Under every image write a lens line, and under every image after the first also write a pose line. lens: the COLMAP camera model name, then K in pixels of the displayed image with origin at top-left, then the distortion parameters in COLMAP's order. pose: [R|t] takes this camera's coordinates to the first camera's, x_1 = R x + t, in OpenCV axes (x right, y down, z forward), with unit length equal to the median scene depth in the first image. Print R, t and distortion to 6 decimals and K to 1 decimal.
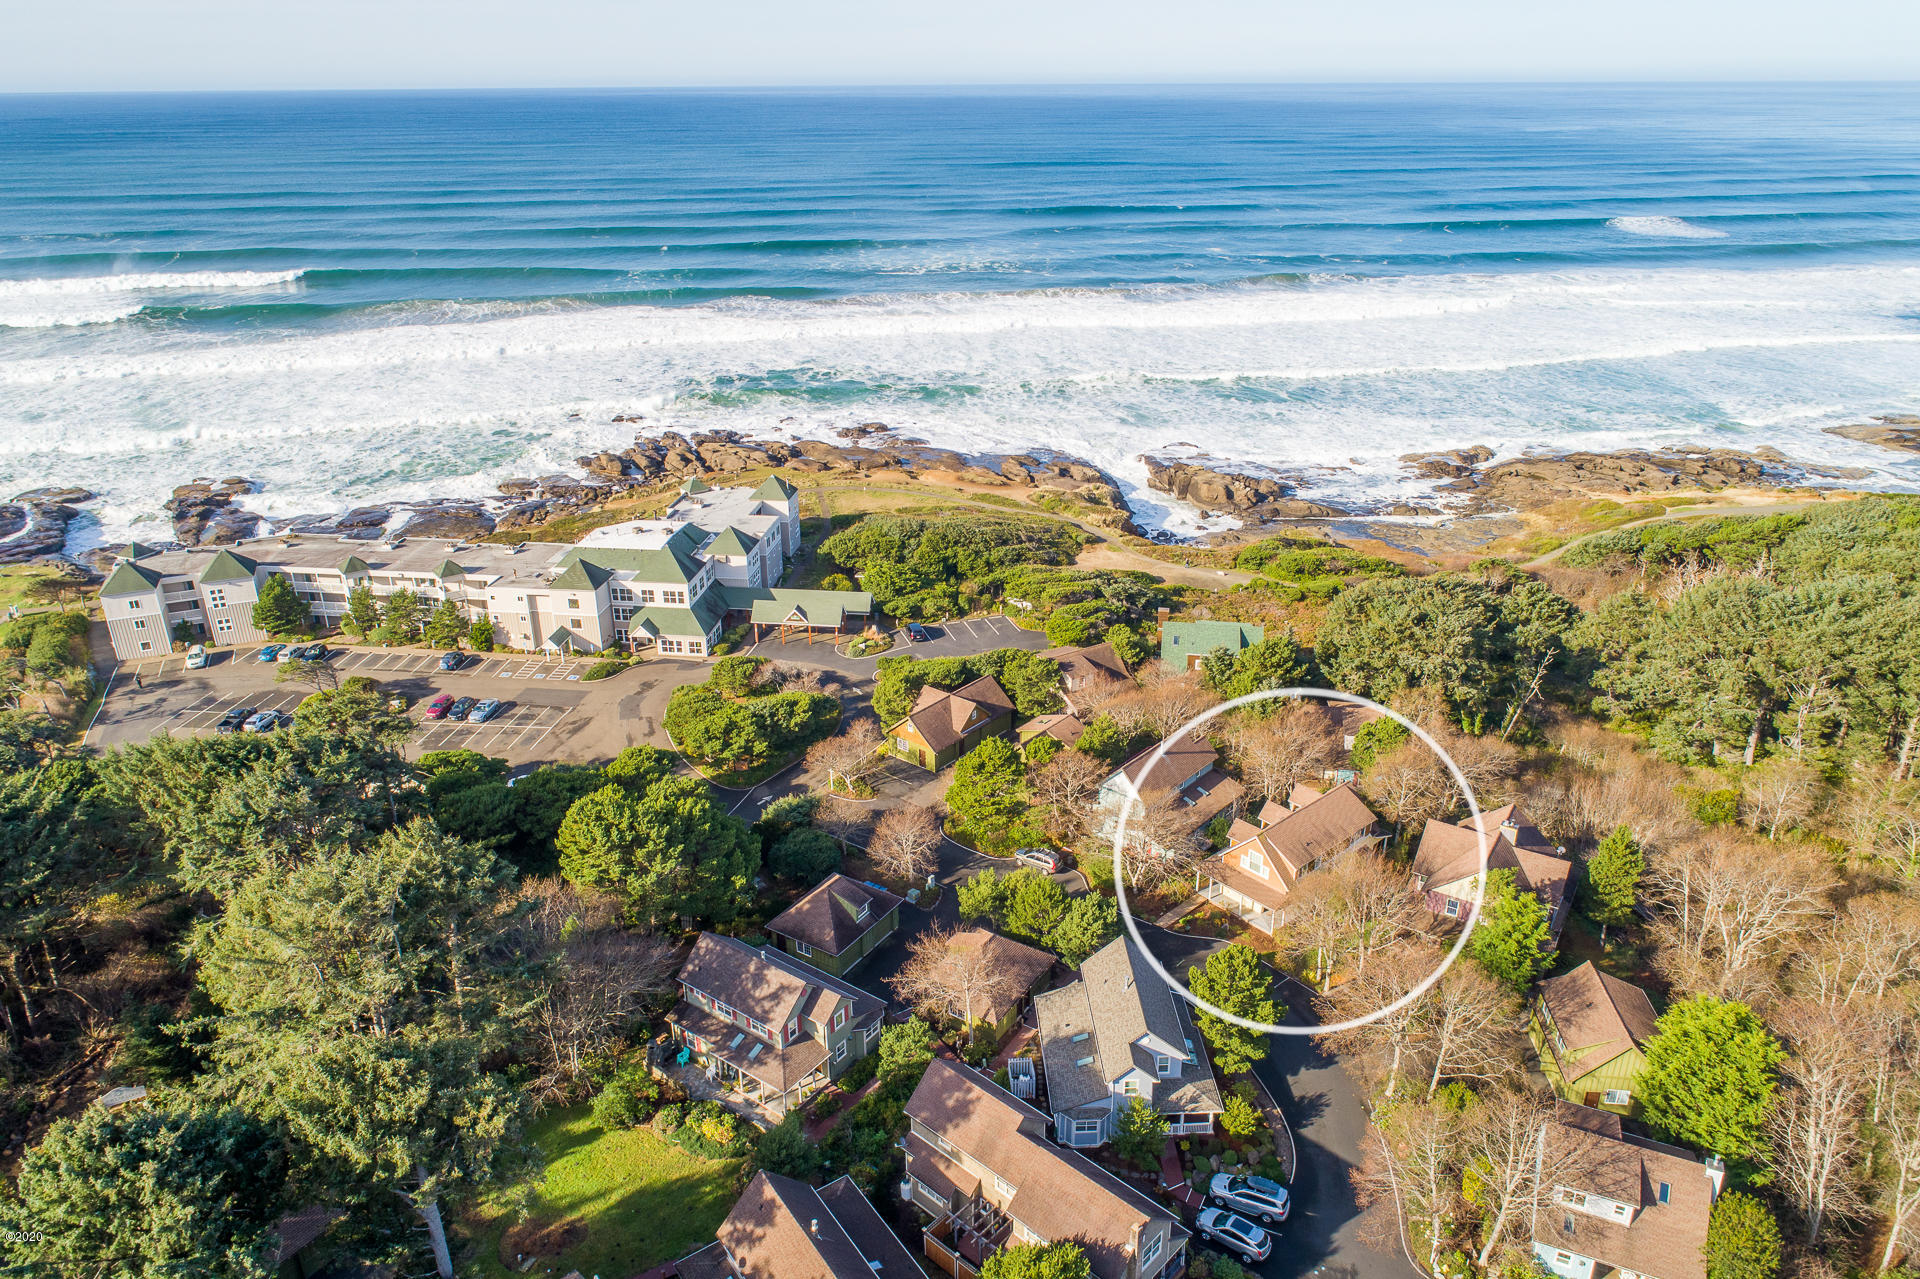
lens RADIAL K [[1343.6, 0, 950.9], [0, 1343.6, 682.6], [0, 0, 1]] dist [-0.003835, 0.011524]
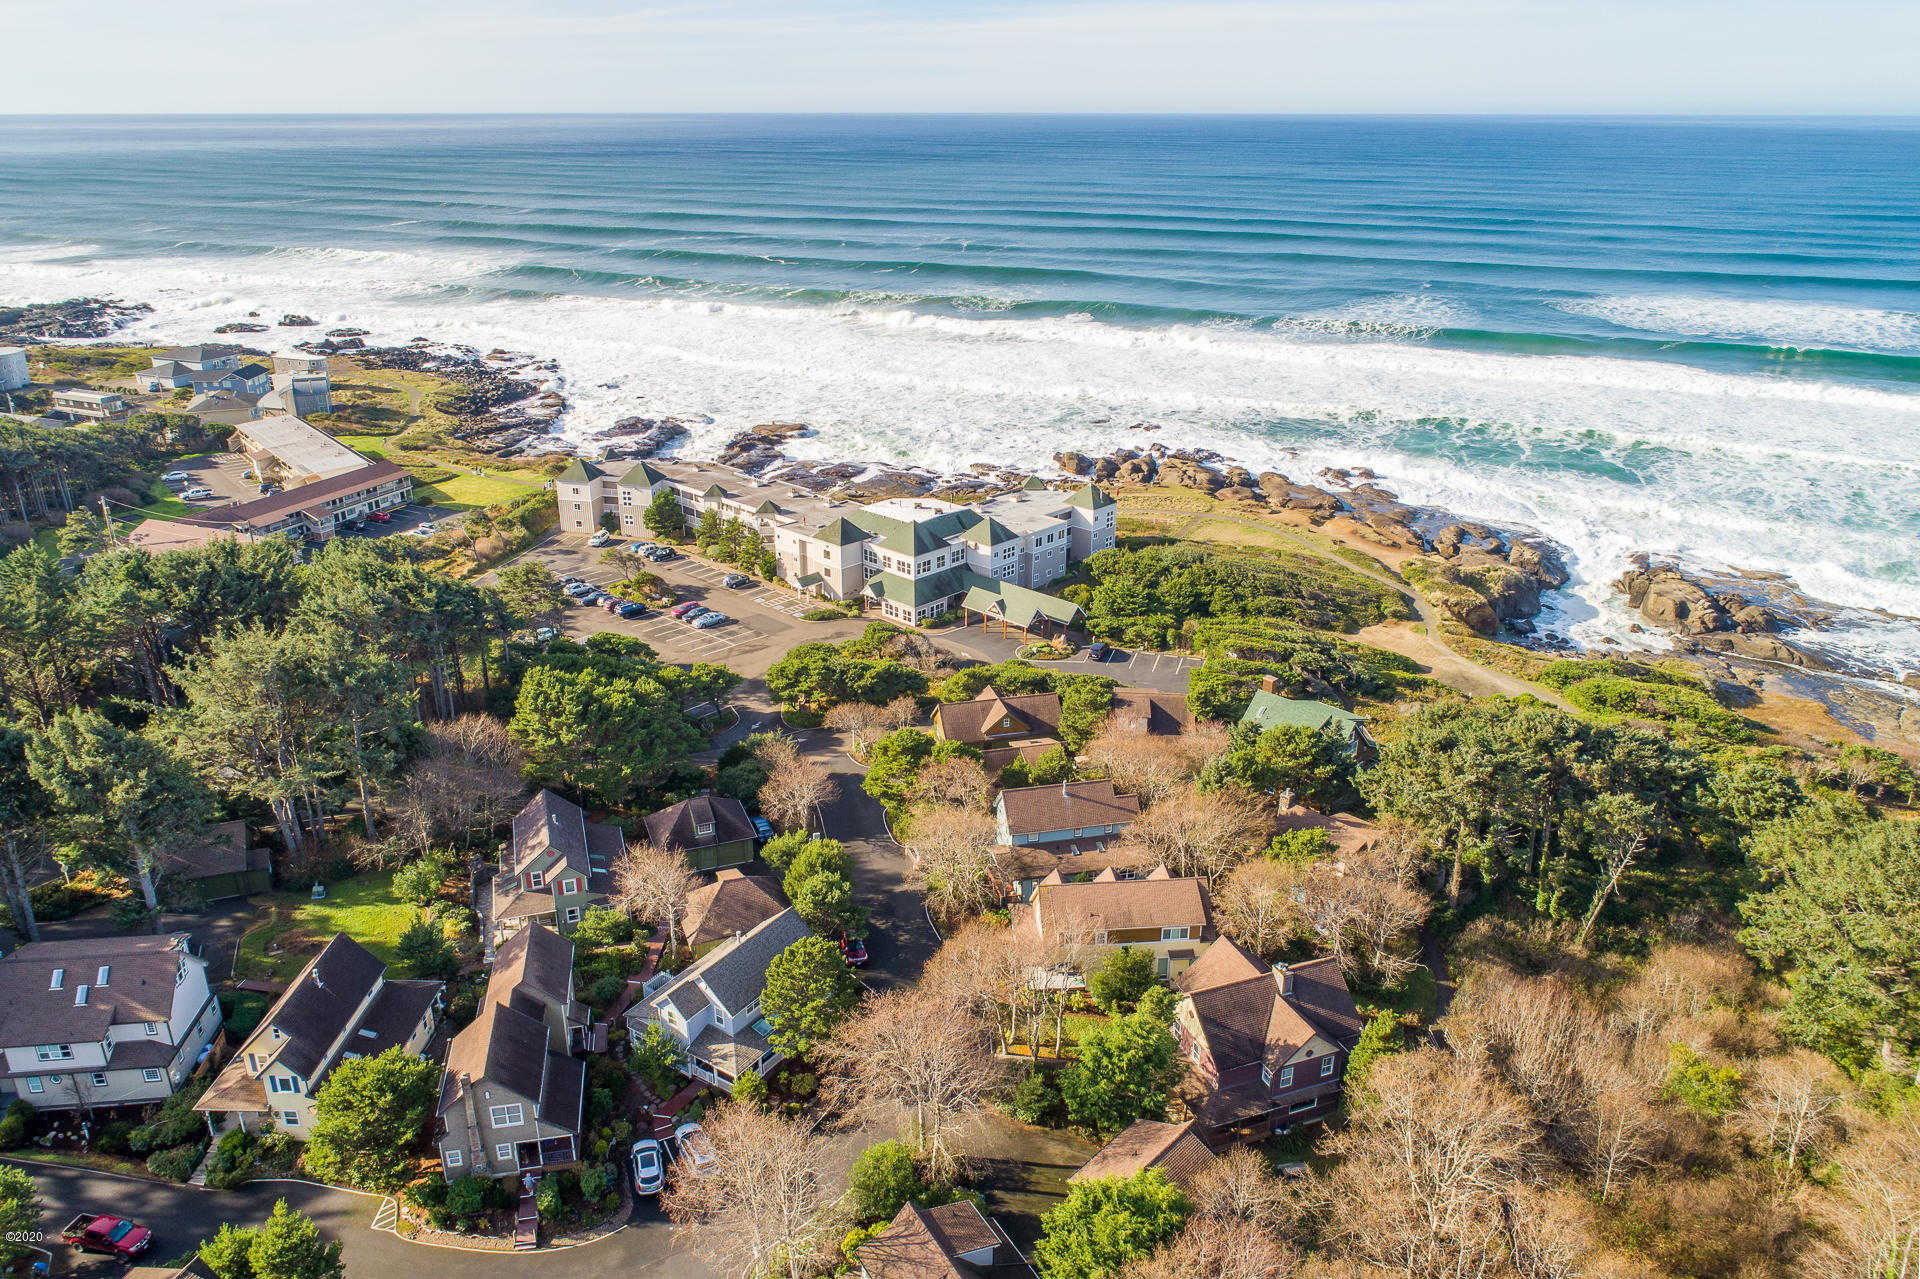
lens RADIAL K [[1343.6, 0, 863.6], [0, 1343.6, 654.6], [0, 0, 1]] dist [-0.003835, 0.011524]
pose [[0.792786, 0.238161, -0.561043, 0.403065], [-0.256903, 0.965306, 0.046751, -0.037395], [0.552713, 0.107070, 0.826465, 0.076314]]
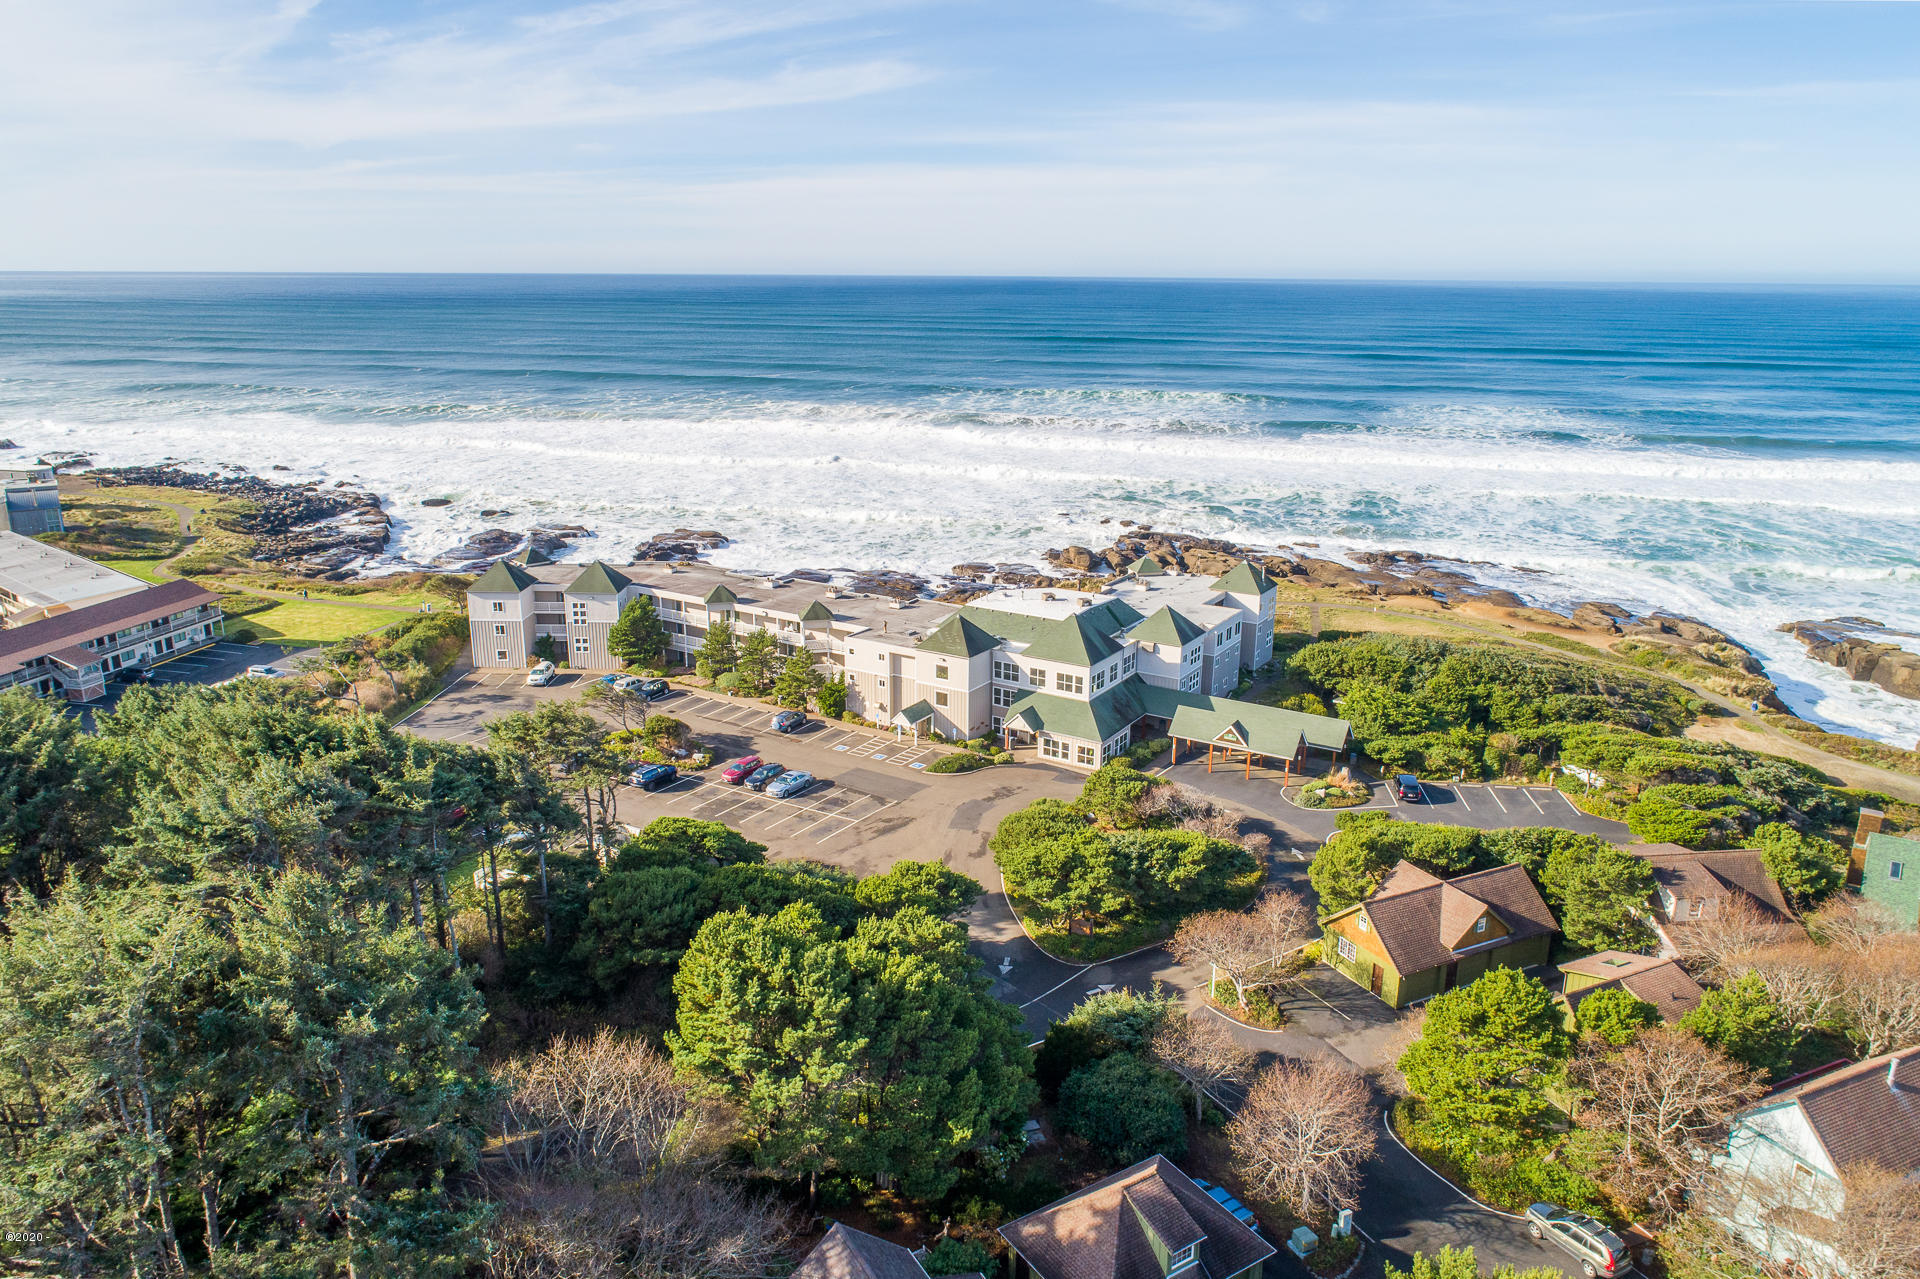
lens RADIAL K [[1343.6, 0, 923.4], [0, 1343.6, 622.1], [0, 0, 1]] dist [-0.003835, 0.011524]
pose [[0.909150, 0.123325, -0.397790, 0.010314], [-0.188106, 0.973769, -0.128025, 0.013189], [0.371567, 0.191221, 0.908500, 0.290999]]
